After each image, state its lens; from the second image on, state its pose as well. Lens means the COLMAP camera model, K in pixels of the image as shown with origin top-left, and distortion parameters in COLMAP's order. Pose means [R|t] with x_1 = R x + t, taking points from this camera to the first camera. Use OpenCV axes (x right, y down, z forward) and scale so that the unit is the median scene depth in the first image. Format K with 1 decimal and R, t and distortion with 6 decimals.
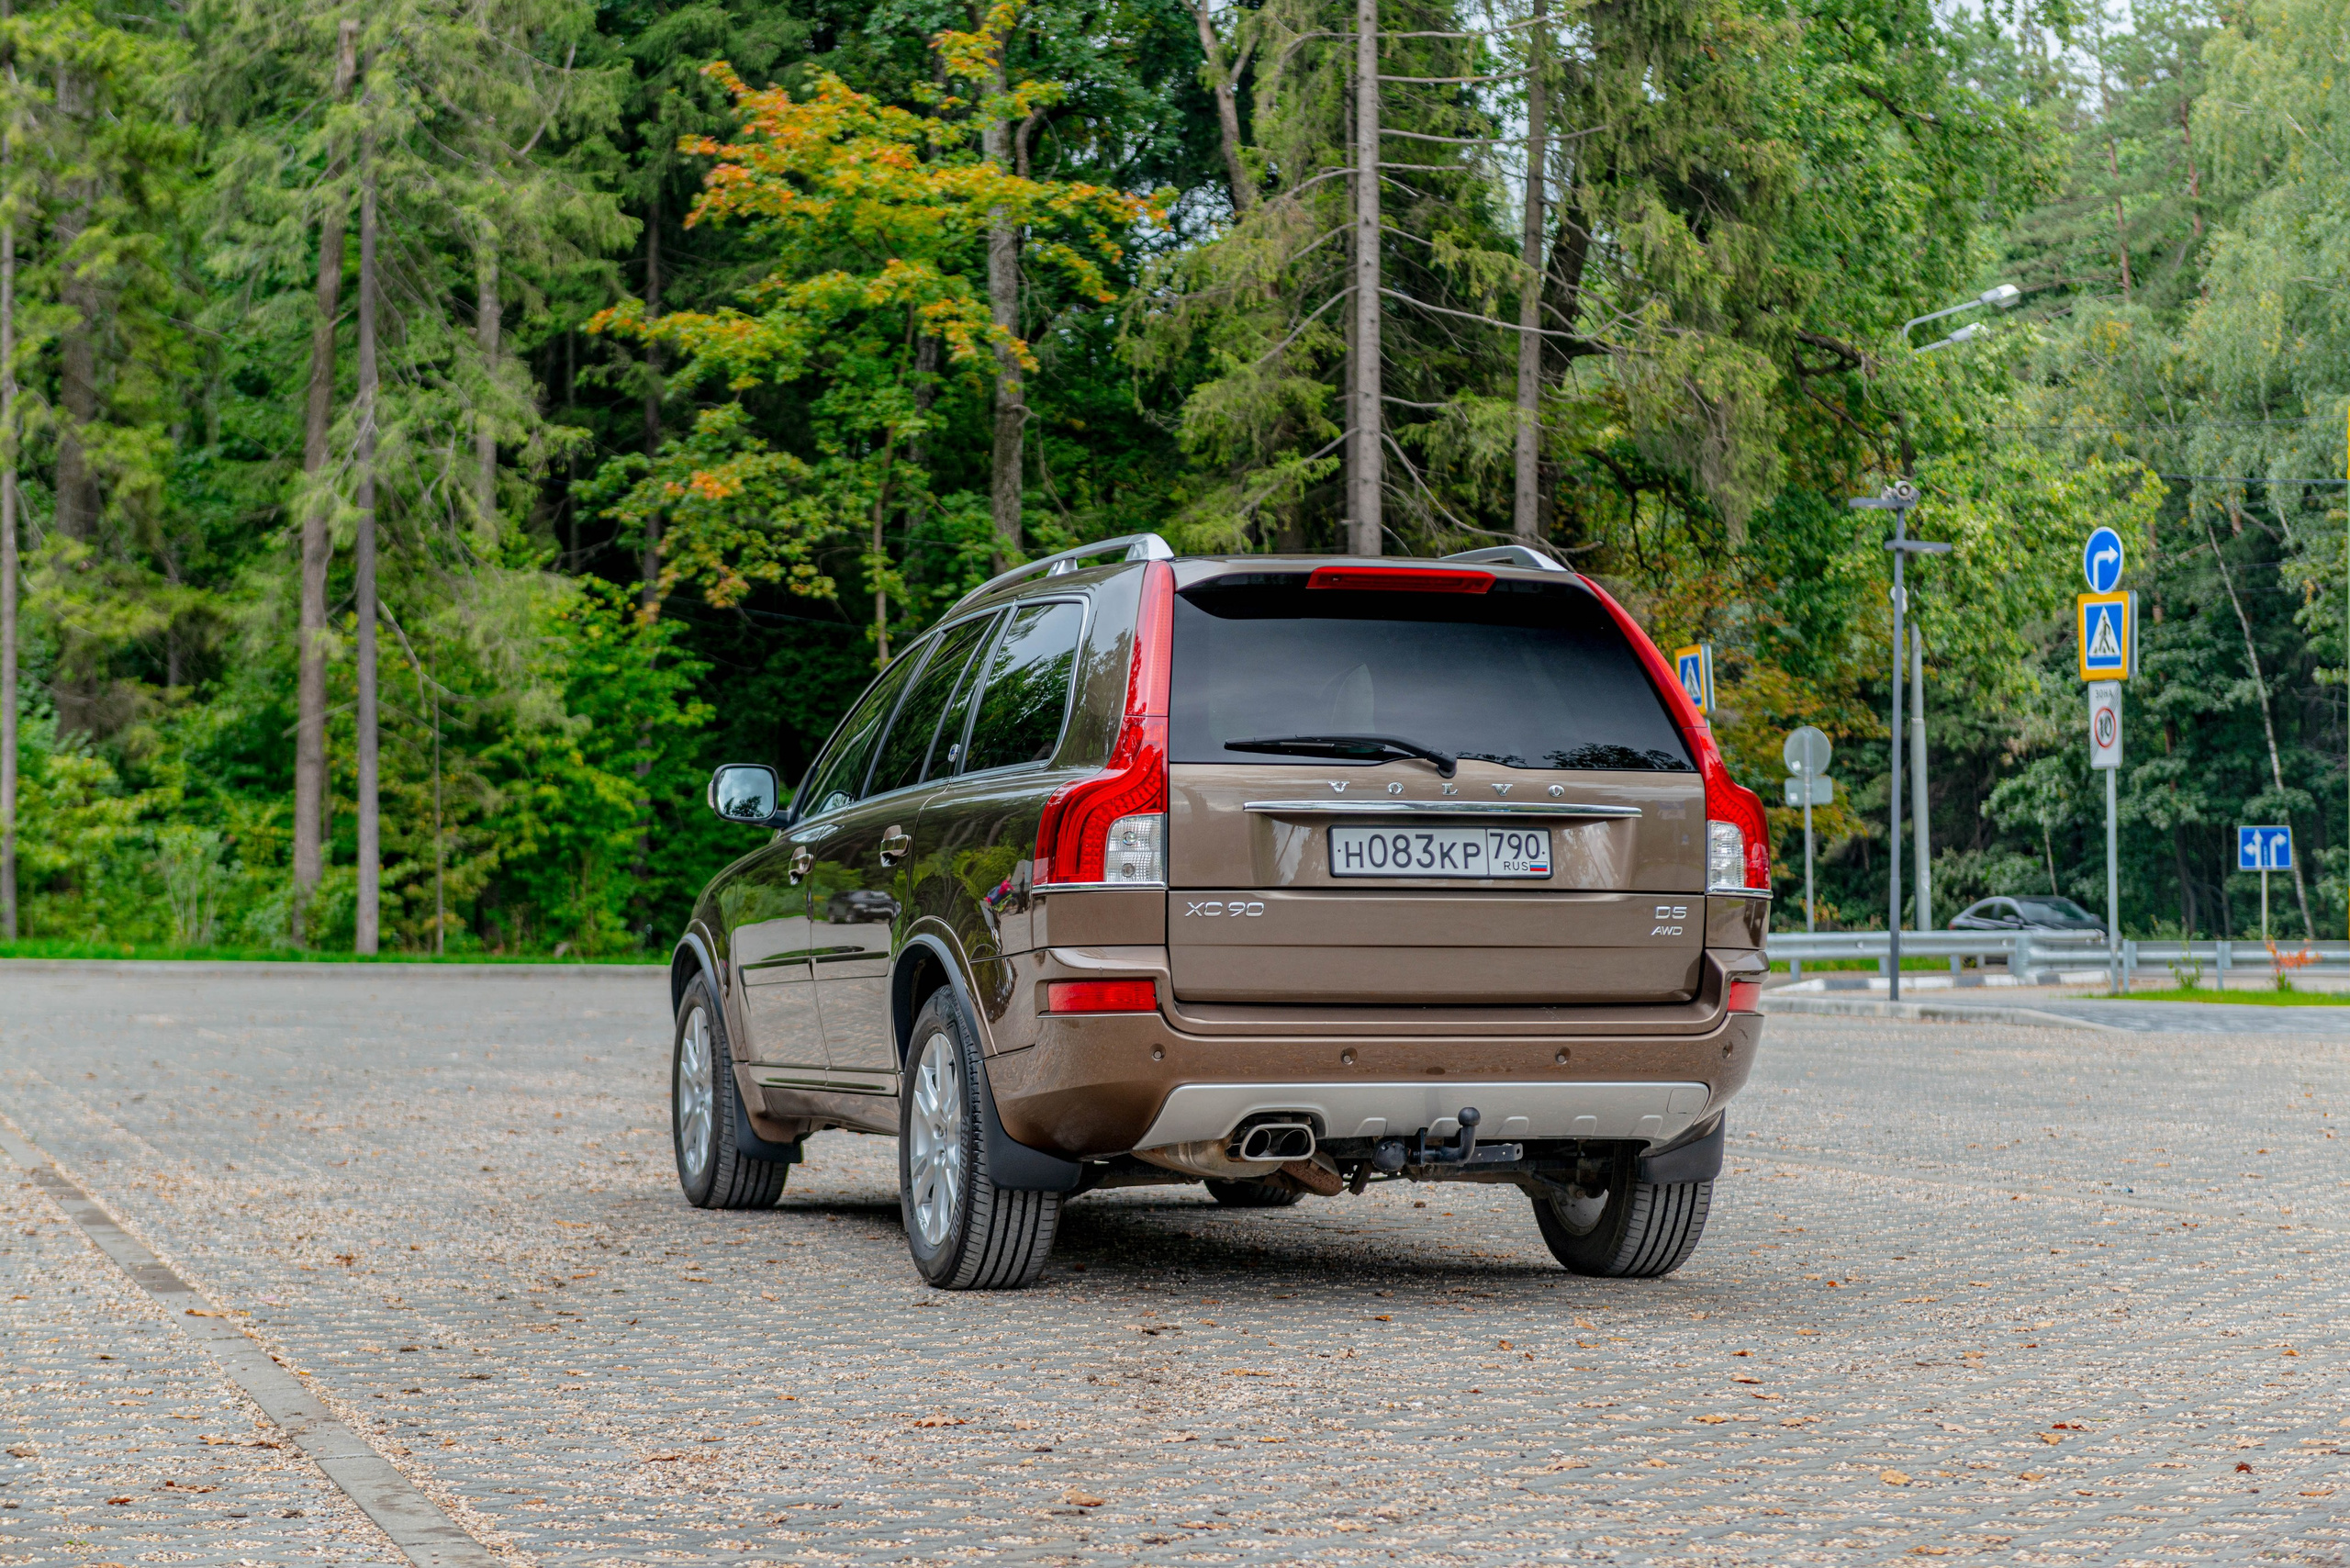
lens RADIAL K [[4495.8, 0, 1175.0], [0, 4495.8, 784.0], [0, 0, 1]] dist [0.032988, -0.505117]
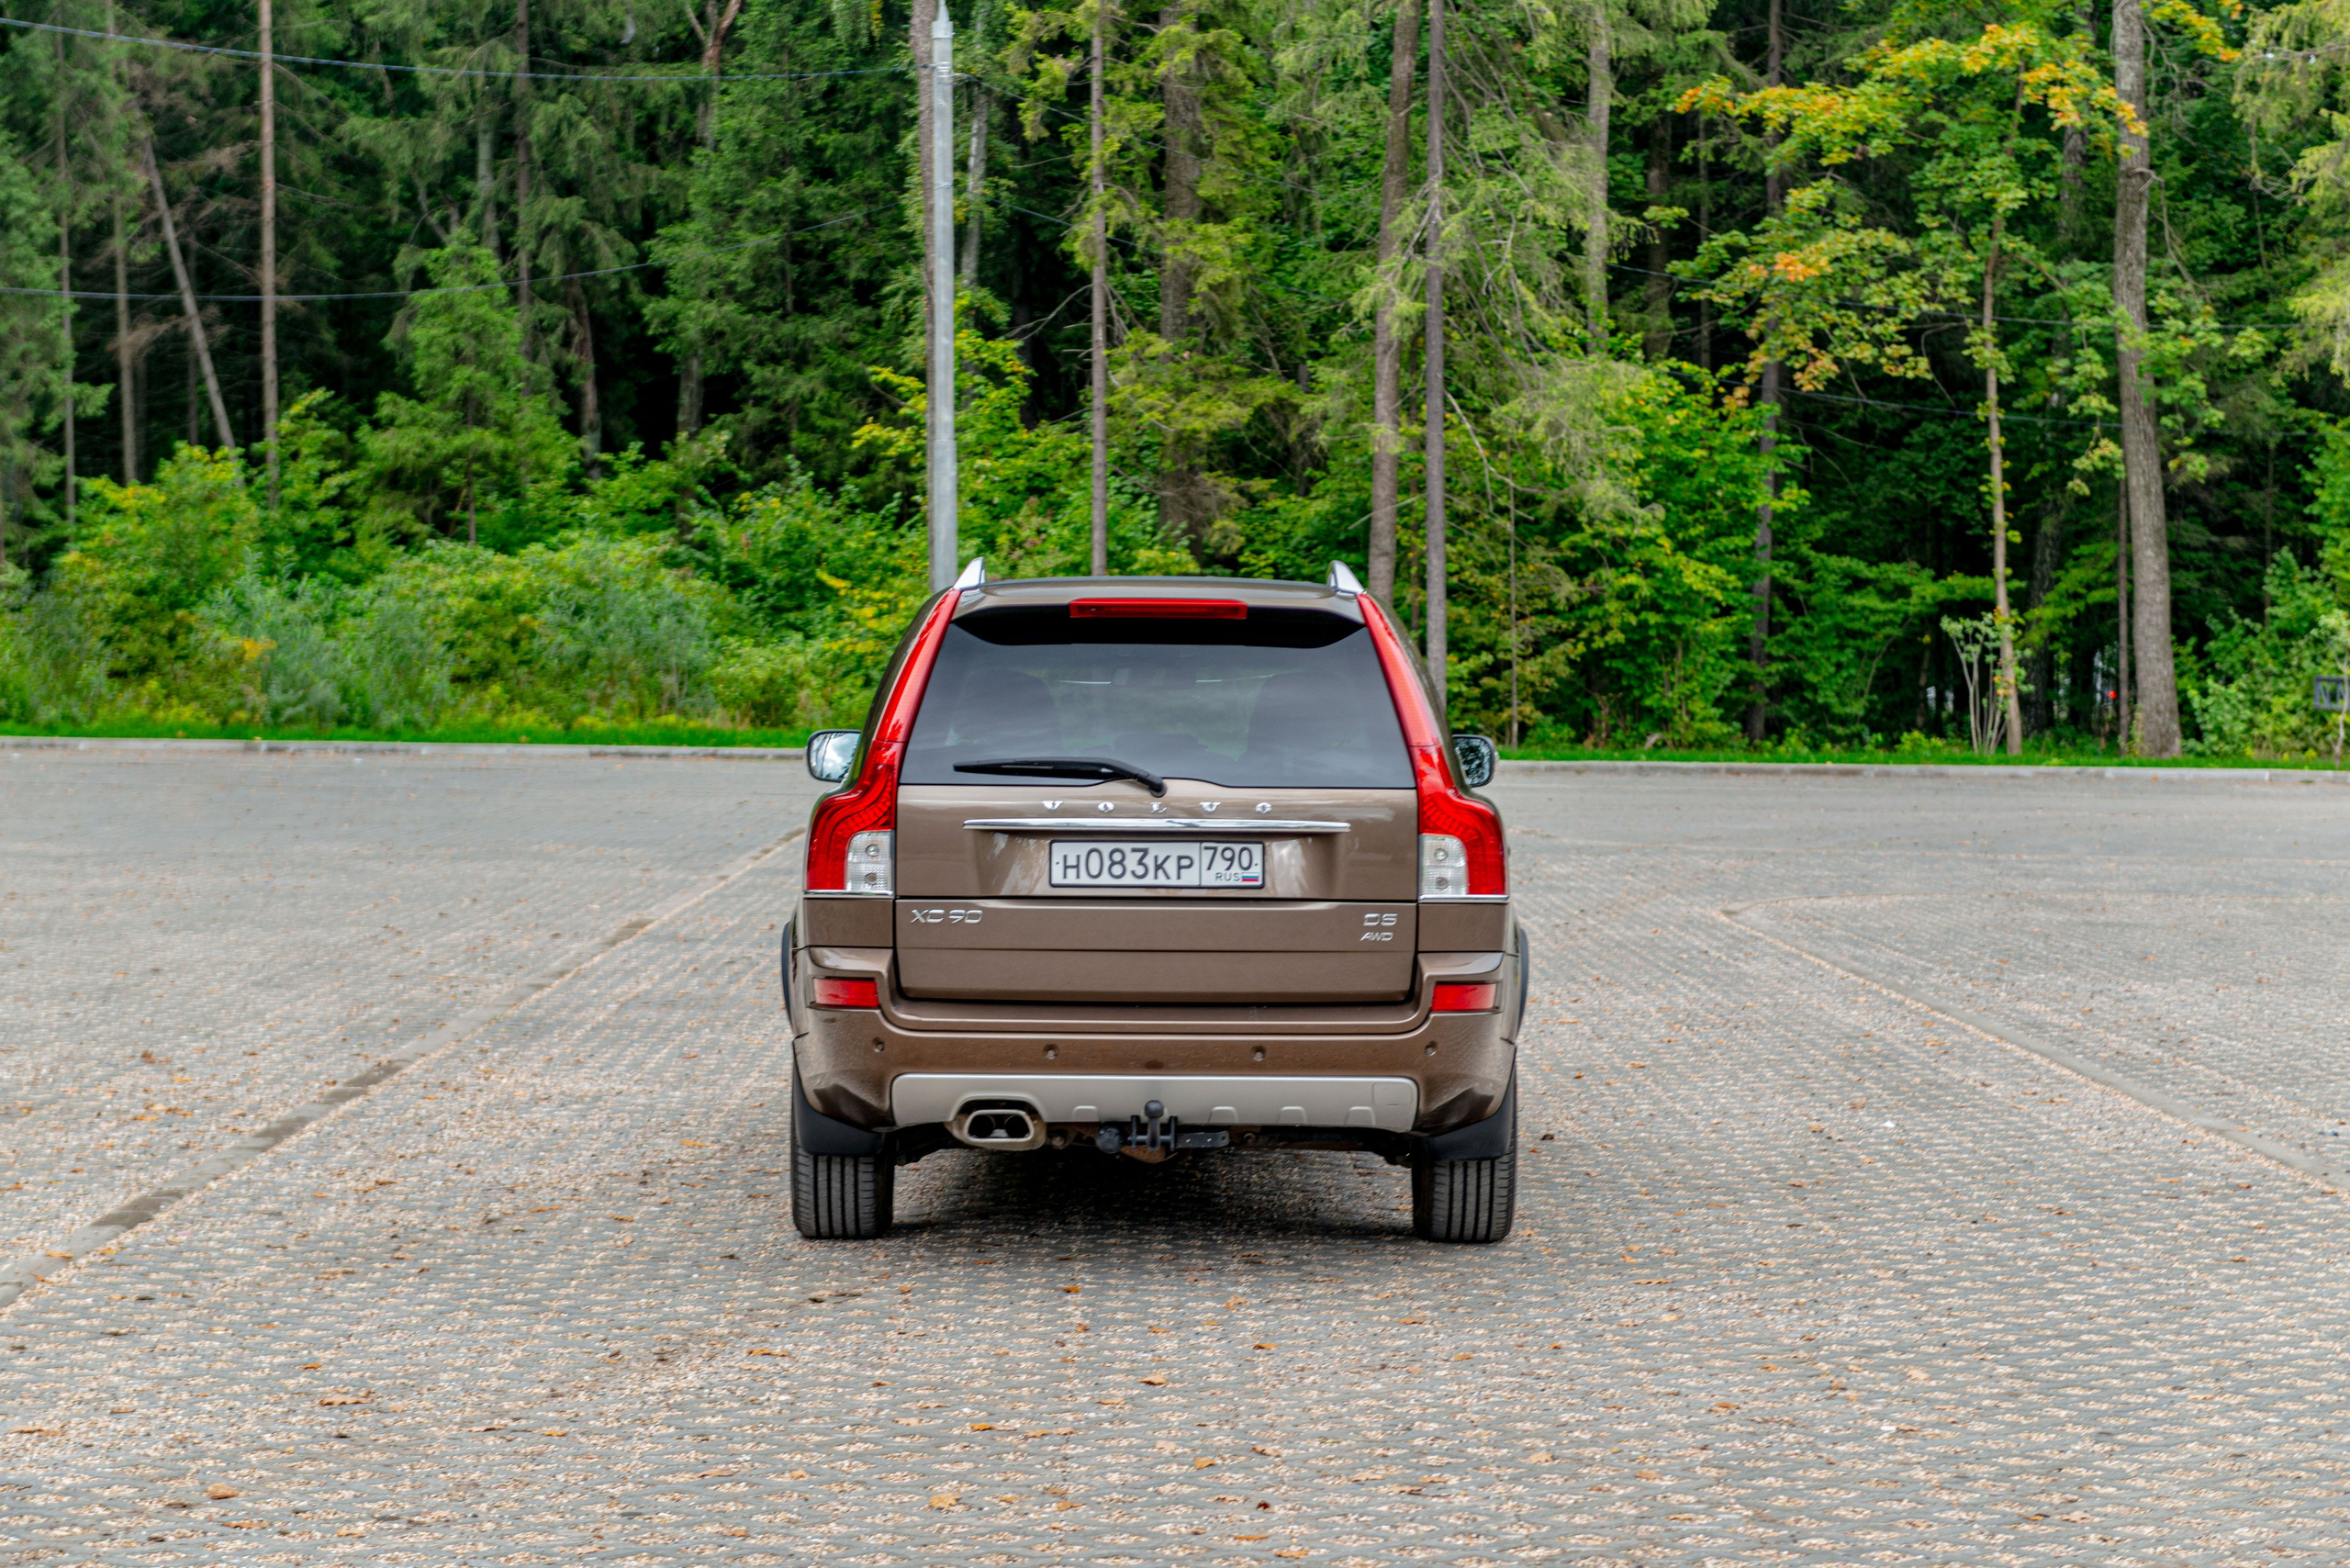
lens RADIAL K [[4641.6, 0, 1175.0], [0, 4641.6, 784.0], [0, 0, 1]] dist [0.030503, -0.411541]
pose [[0.962605, 0.009037, -0.270759, 0.324989], [0.005148, 0.998653, 0.051635, -0.055138], [0.270861, -0.051098, 0.961261, -0.074456]]
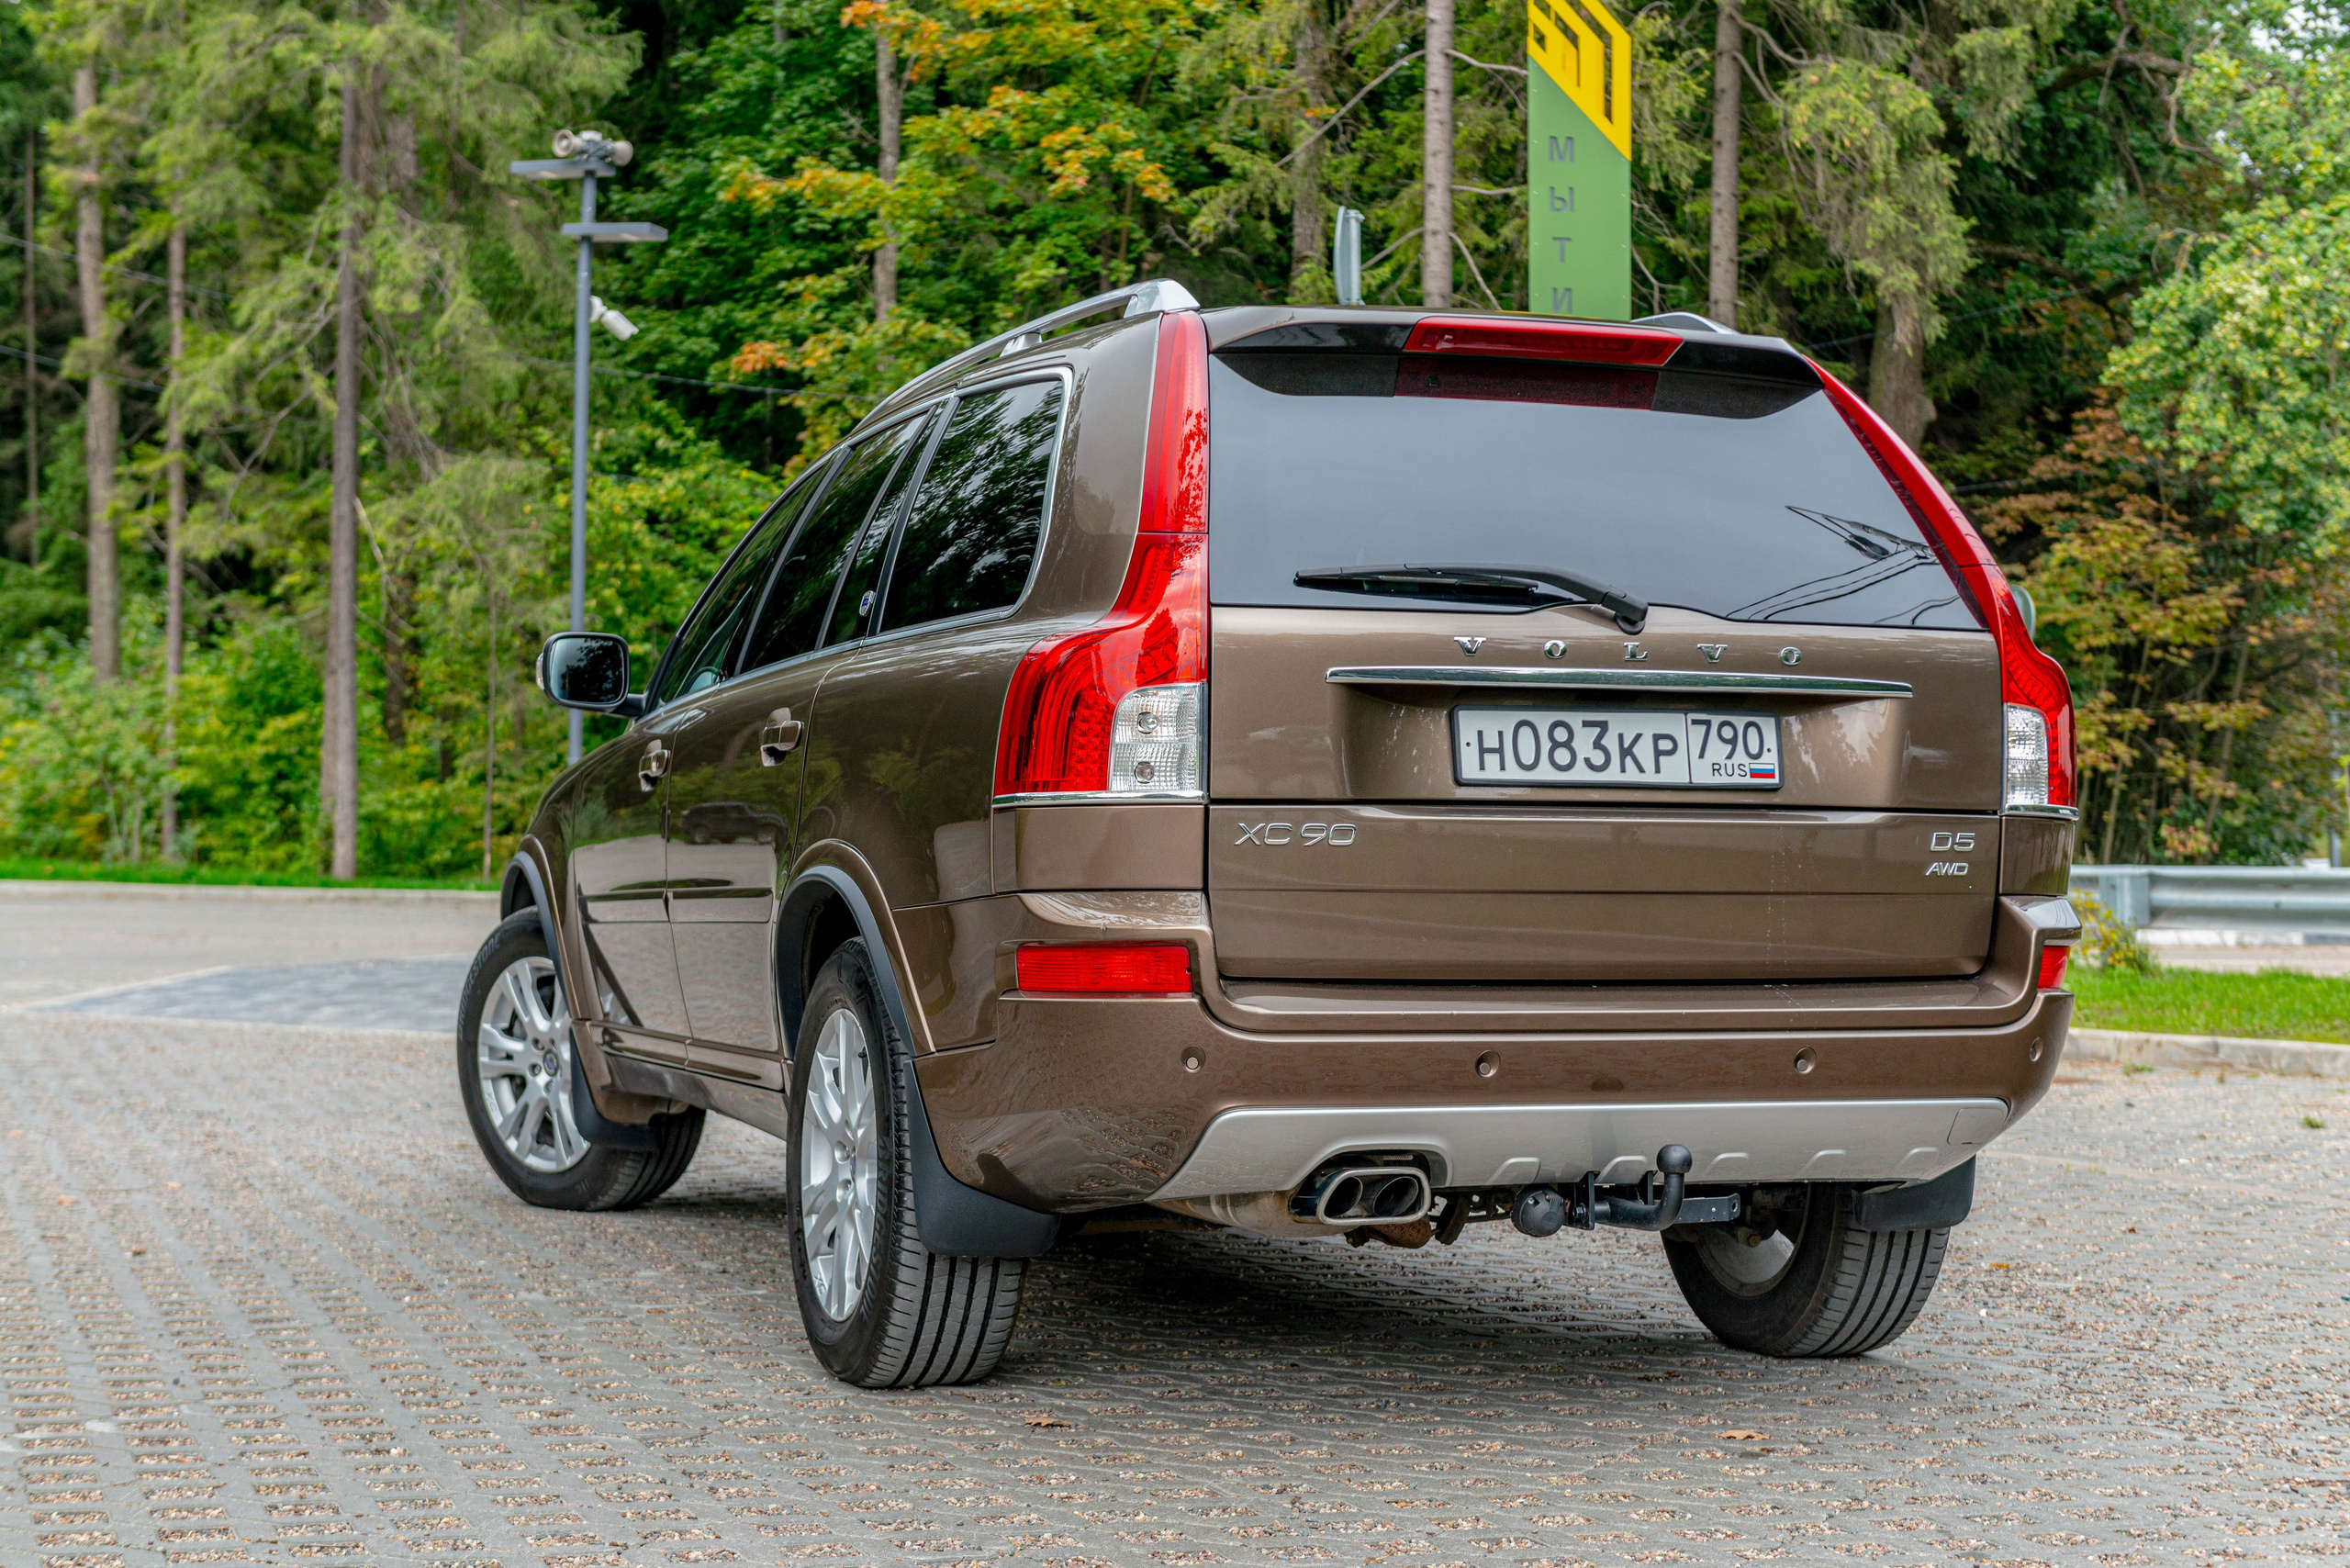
lens RADIAL K [[3754.7, 0, 1175.0], [0, 3754.7, 784.0], [0, 0, 1]] dist [-0.028427, -0.019445]
pose [[0.999129, 0.006582, 0.041196, -0.024483], [-0.007381, 0.999787, 0.019267, 0.009120], [-0.041060, -0.019554, 0.998965, 0.402428]]
